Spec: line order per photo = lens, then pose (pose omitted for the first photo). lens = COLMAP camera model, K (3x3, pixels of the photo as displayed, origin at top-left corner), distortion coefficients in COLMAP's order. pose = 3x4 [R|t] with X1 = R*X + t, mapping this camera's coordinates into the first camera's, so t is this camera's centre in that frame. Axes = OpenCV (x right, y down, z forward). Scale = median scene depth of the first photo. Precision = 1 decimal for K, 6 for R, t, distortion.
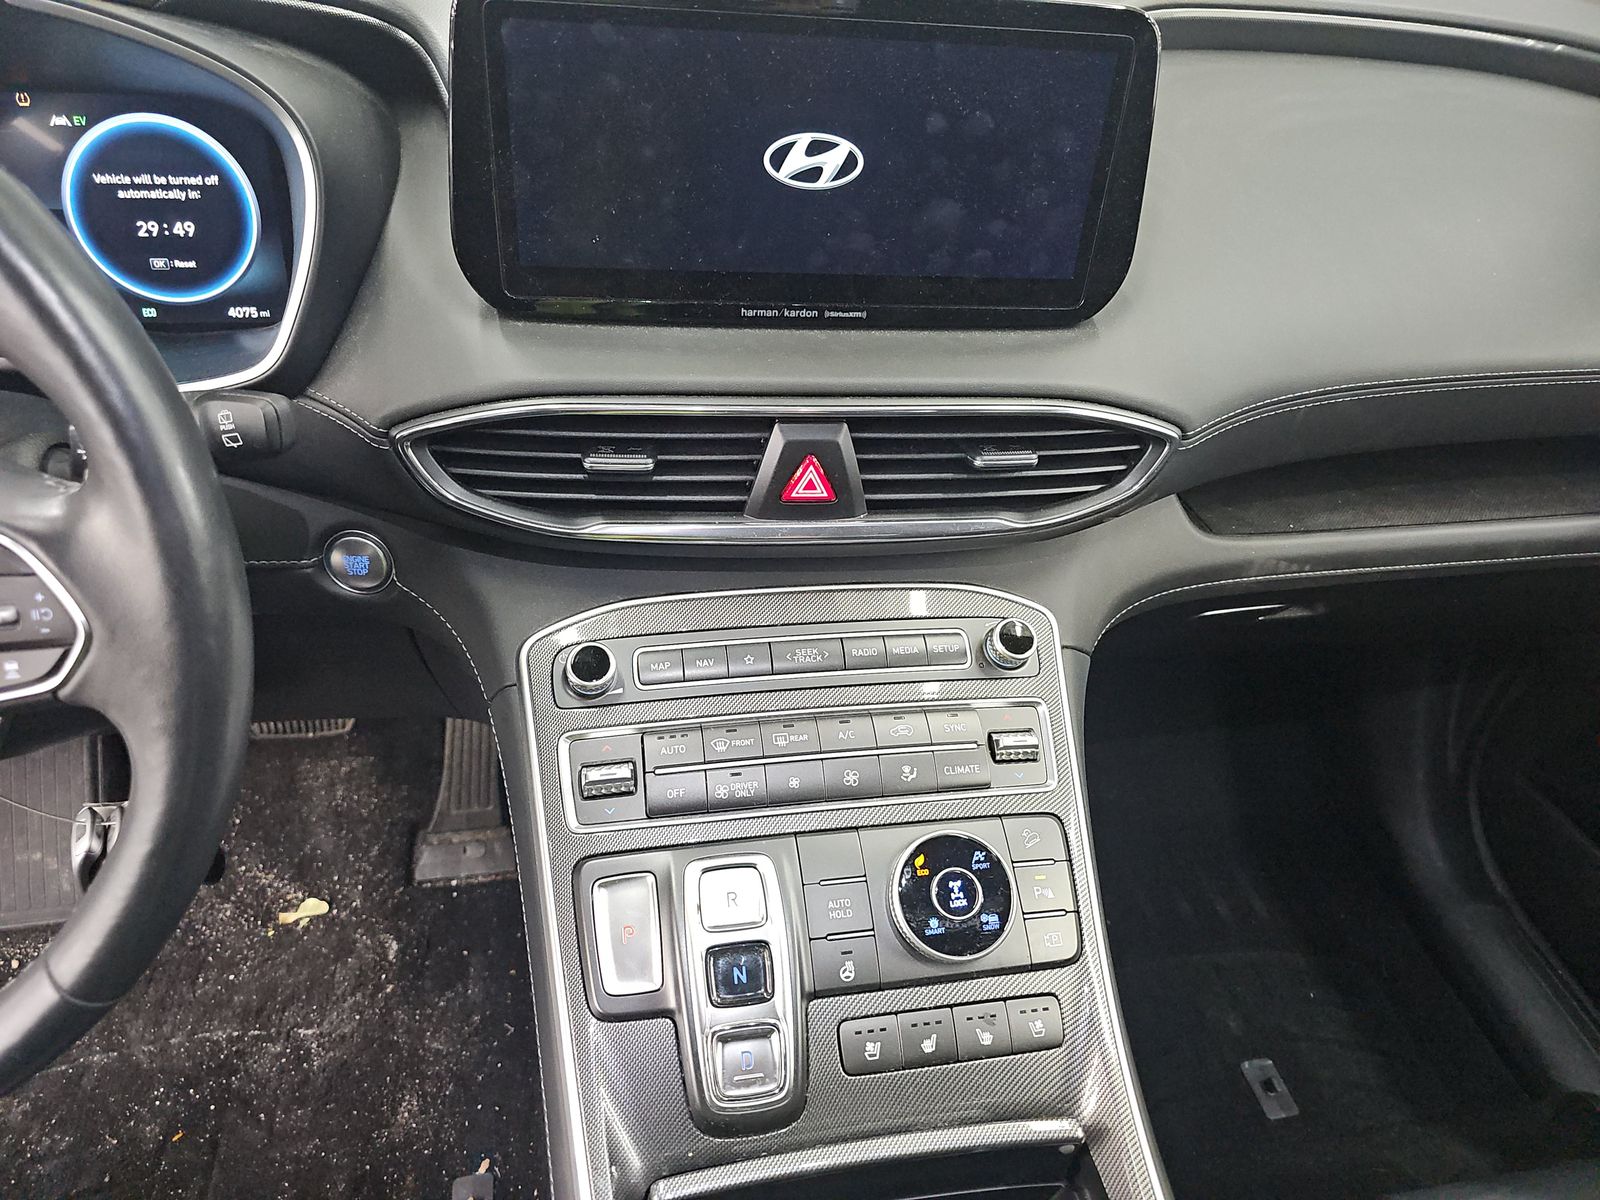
lens RADIAL K [[1182.6, 0, 798.9], [0, 1182.6, 544.9], [0, 0, 1]] dist [0.110517, -0.118486]
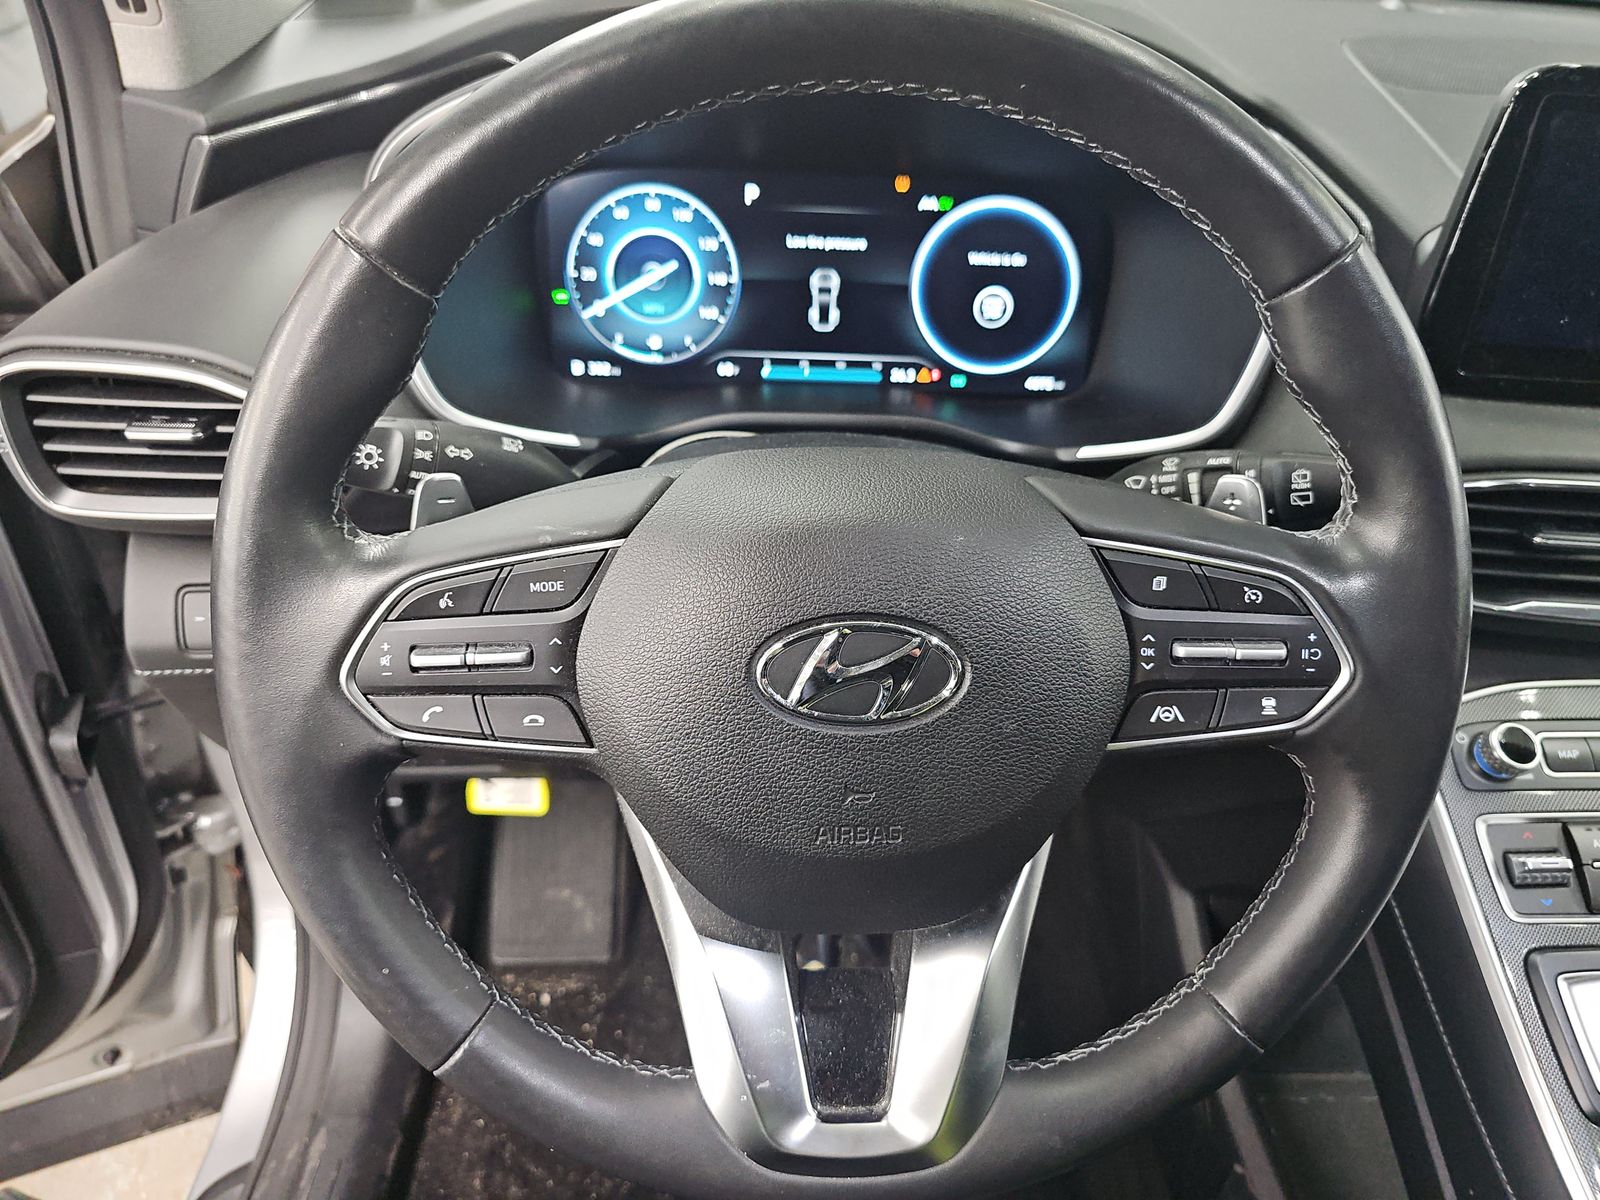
lens RADIAL K [[1182.6, 0, 798.9], [0, 1182.6, 544.9], [0, 0, 1]] dist [0.110517, -0.118486]
pose [[0.992562, 0.051338, -0.110383, -0.572021], [-0.059878, 0.995346, -0.075503, 0.040999], [0.105993, 0.081551, 0.991017, -0.046118]]
